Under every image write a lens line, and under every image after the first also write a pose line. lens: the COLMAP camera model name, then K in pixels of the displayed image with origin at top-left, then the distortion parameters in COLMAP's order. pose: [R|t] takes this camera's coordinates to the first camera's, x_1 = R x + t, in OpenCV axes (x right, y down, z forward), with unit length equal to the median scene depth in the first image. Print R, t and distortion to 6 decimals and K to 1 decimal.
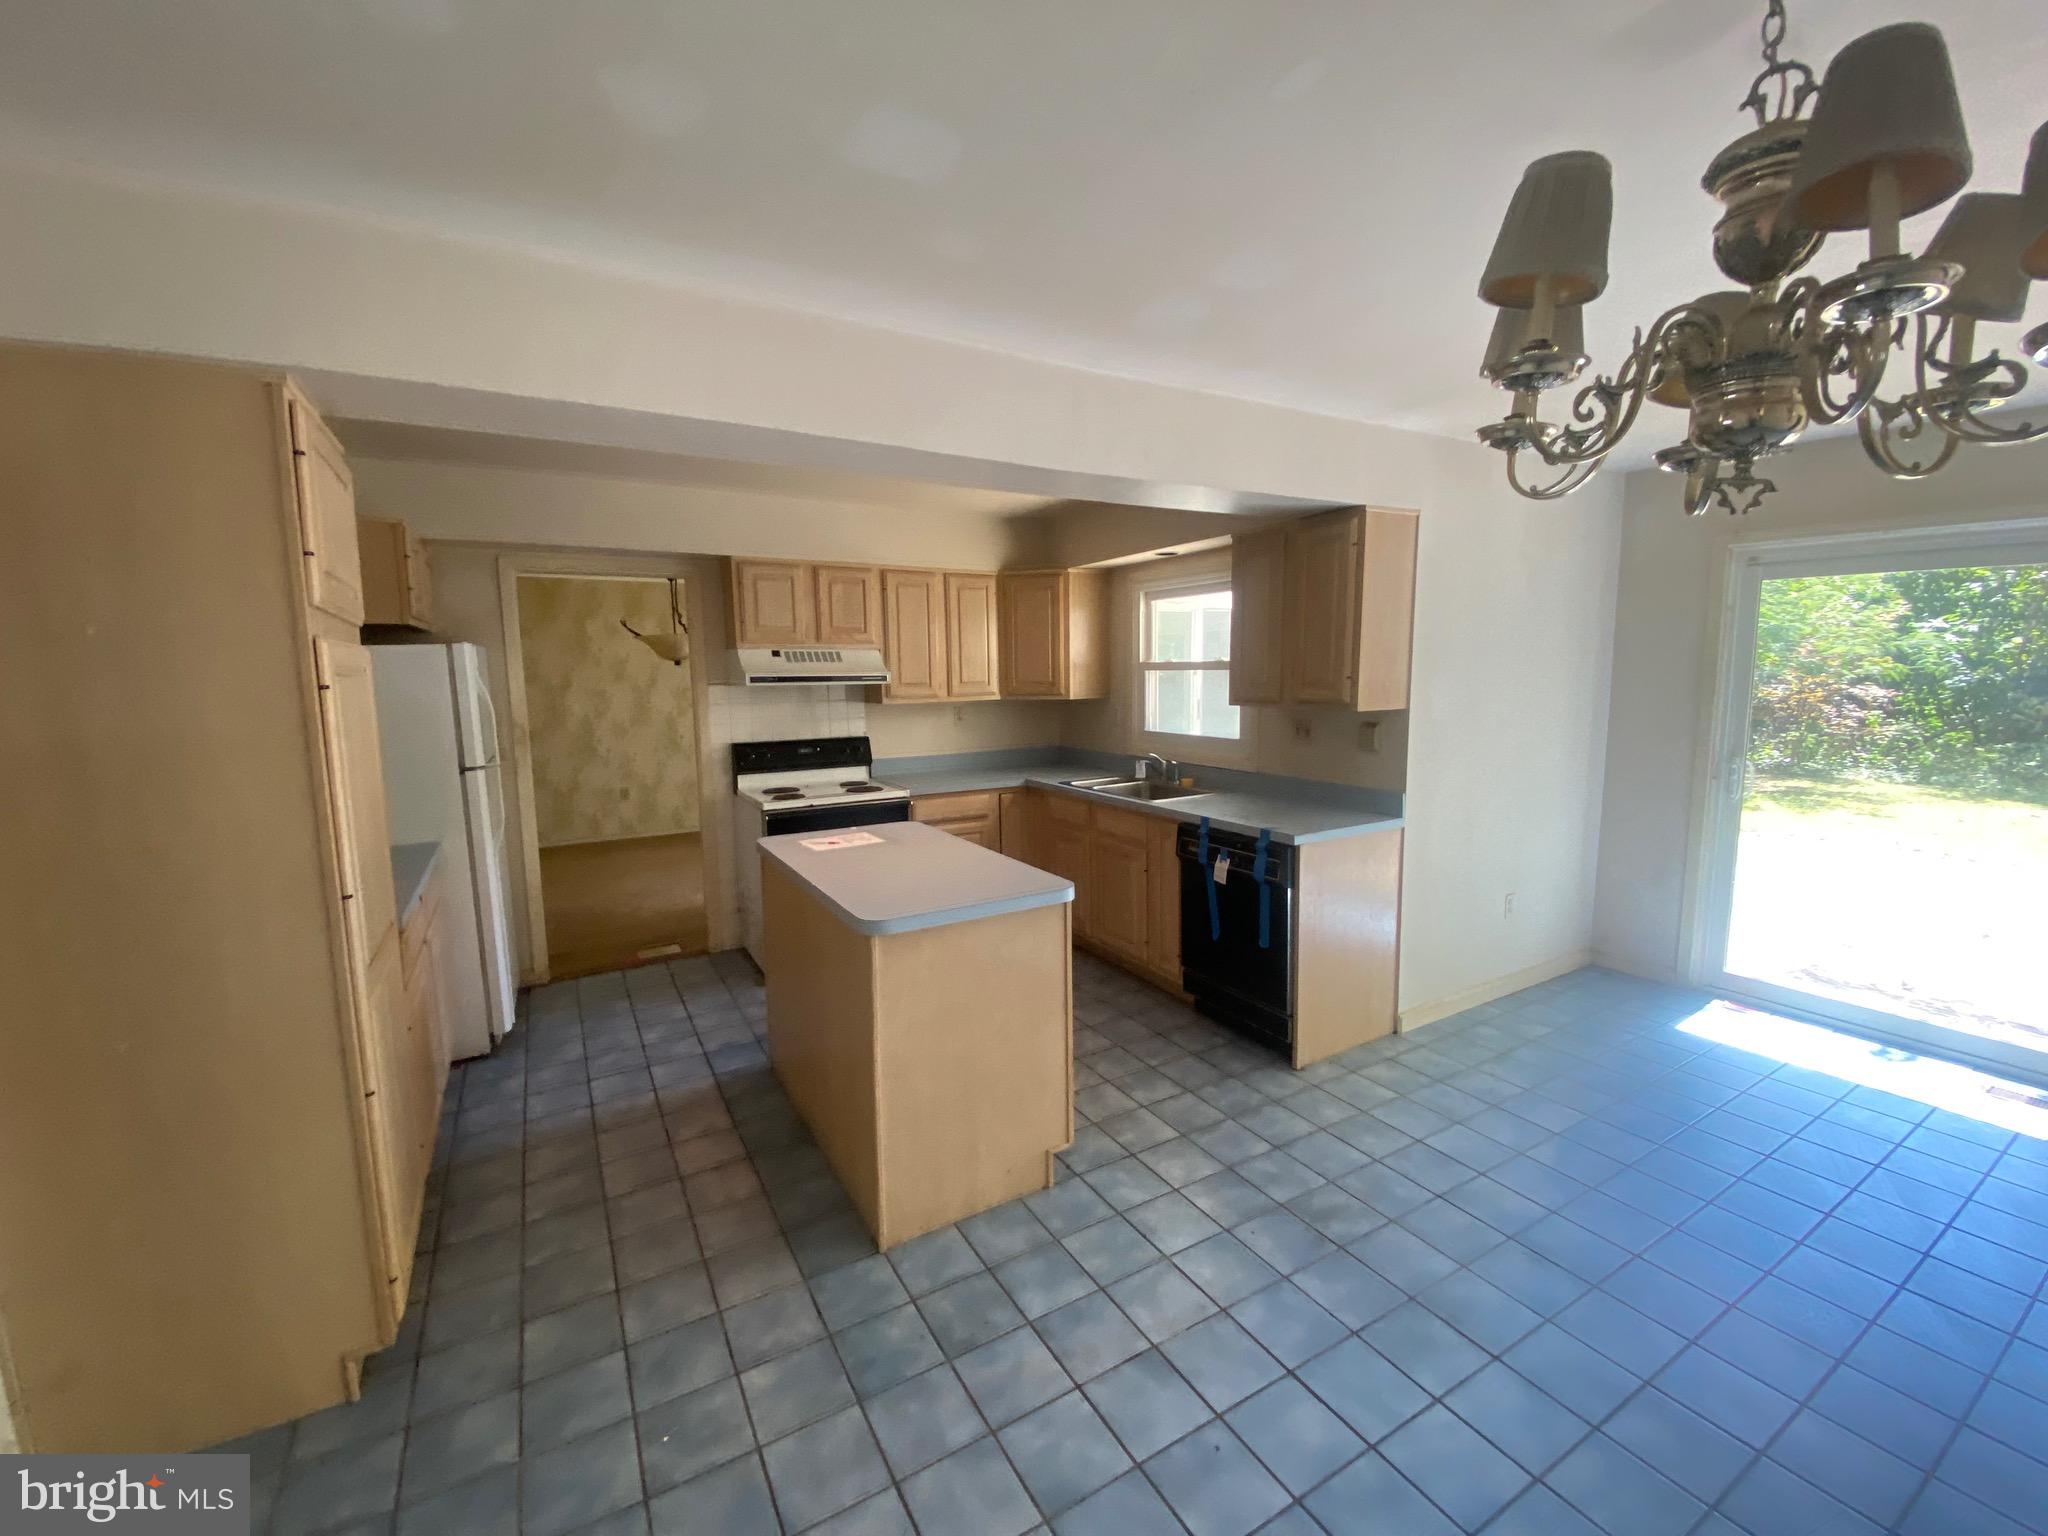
lens RADIAL K [[835.9, 0, 1025.1], [0, 835.9, 760.2], [0, 0, 1]] dist [0.030406, -0.022831]
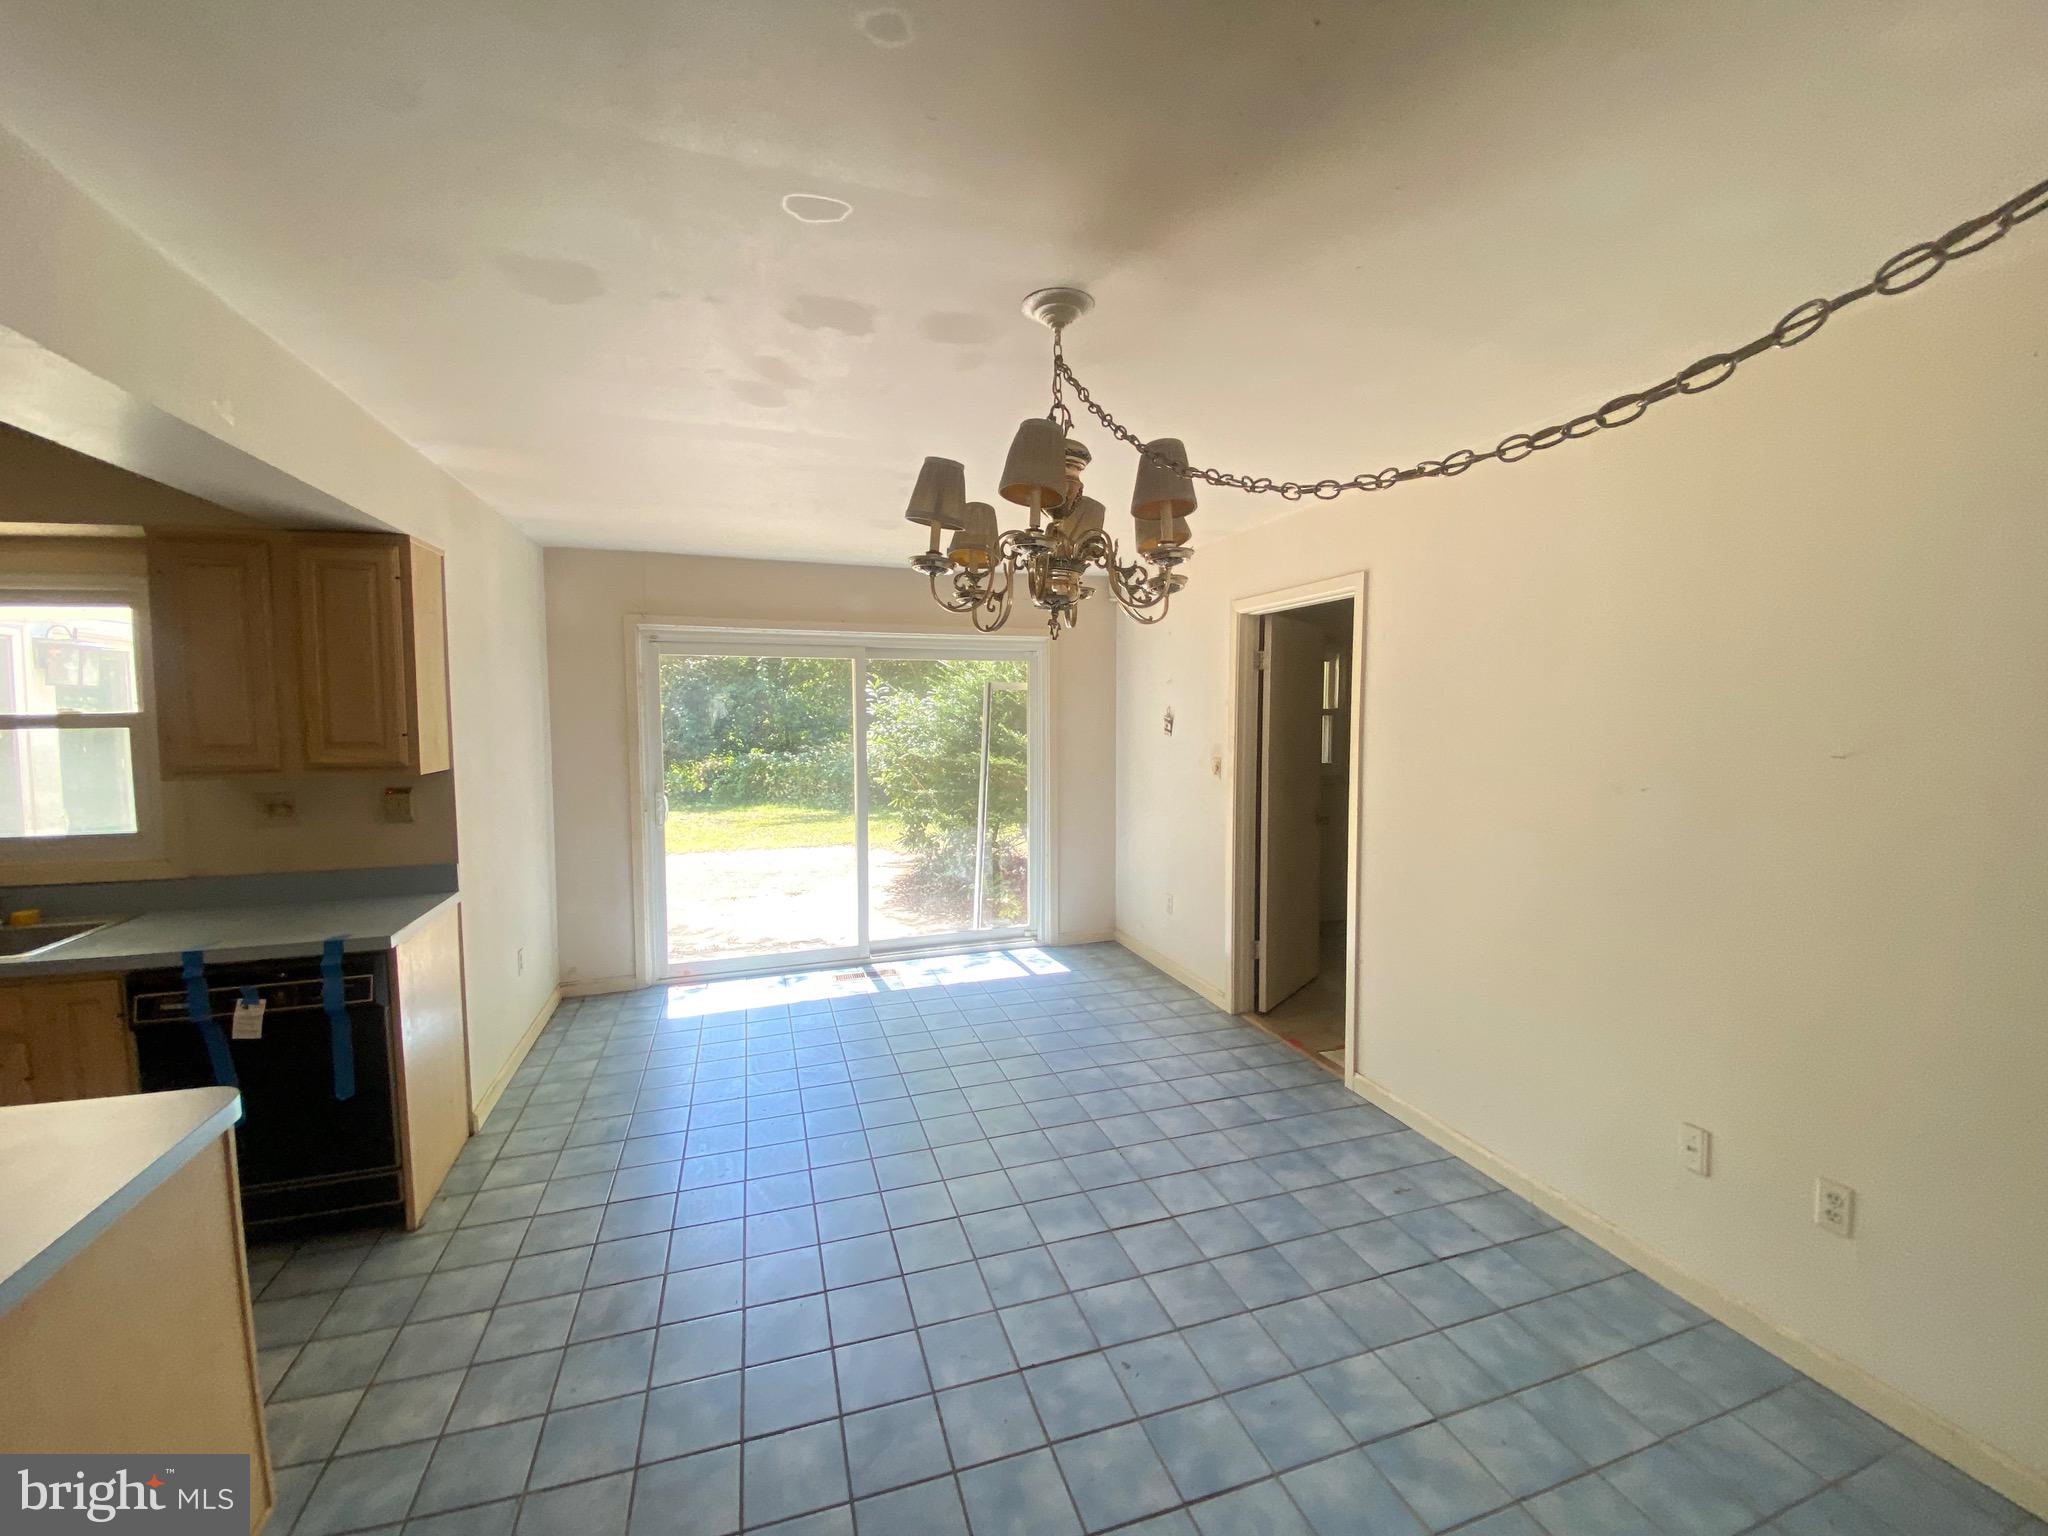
lens RADIAL K [[835.9, 0, 1025.1], [0, 835.9, 760.2], [0, 0, 1]] dist [0.030406, -0.022831]
pose [[0.212990, -0.050421, 0.975752, -0.298327], [0.111718, 0.993375, 0.026946, -0.027291], [-0.970646, 0.103270, 0.217212, 0.218377]]
